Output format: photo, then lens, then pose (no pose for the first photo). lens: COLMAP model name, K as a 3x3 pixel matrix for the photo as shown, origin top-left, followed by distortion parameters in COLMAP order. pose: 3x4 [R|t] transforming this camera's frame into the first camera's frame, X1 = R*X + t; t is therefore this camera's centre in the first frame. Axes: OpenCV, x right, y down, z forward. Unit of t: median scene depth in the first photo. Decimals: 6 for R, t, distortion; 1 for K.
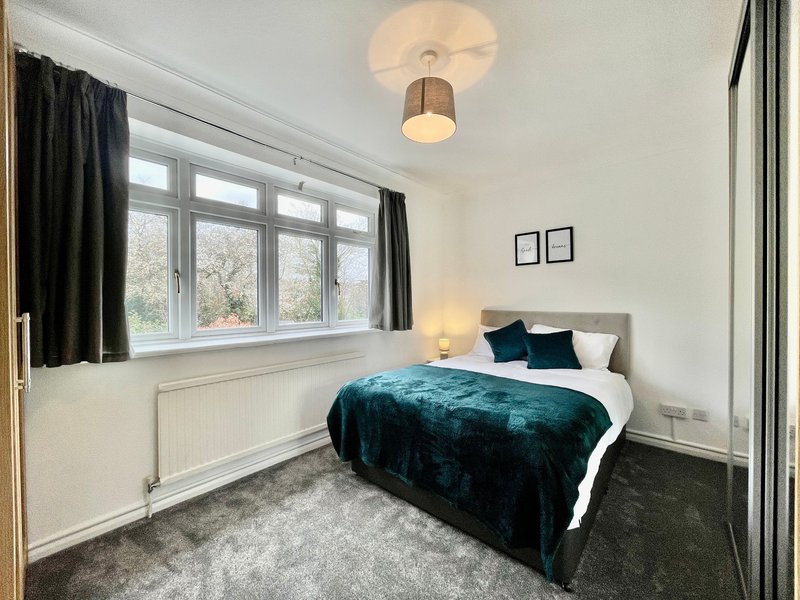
lens RADIAL K [[323.8, 0, 399.0], [0, 323.8, 301.7], [0, 0, 1]] dist [-0.000597, 0.000440]
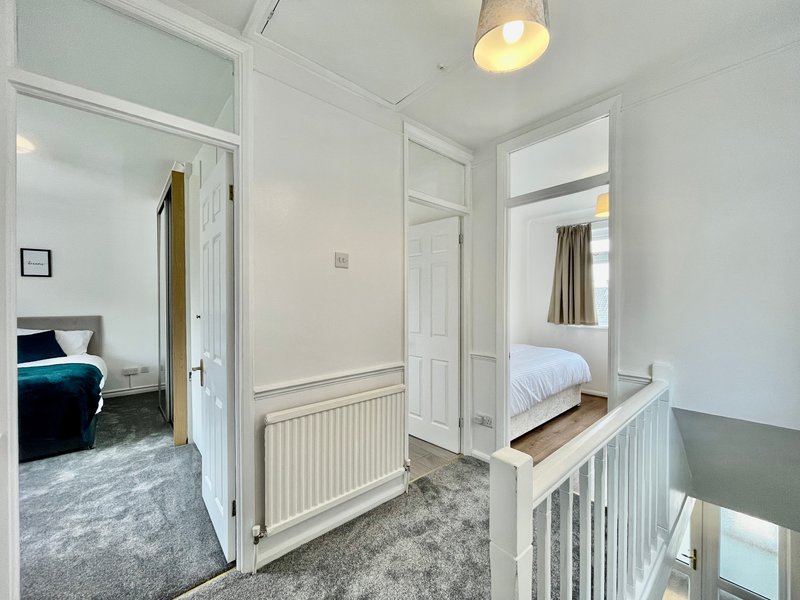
lens RADIAL K [[321.1, 0, 400.0], [0, 321.1, 304.9], [0, 0, 1]] dist [0.000827, 0.000279]
pose [[0.127779, -0.008601, 0.991765, -0.645113], [0.006024, 0.999951, 0.007896, -0.018326], [-0.991784, 0.004965, 0.127824, -0.626175]]
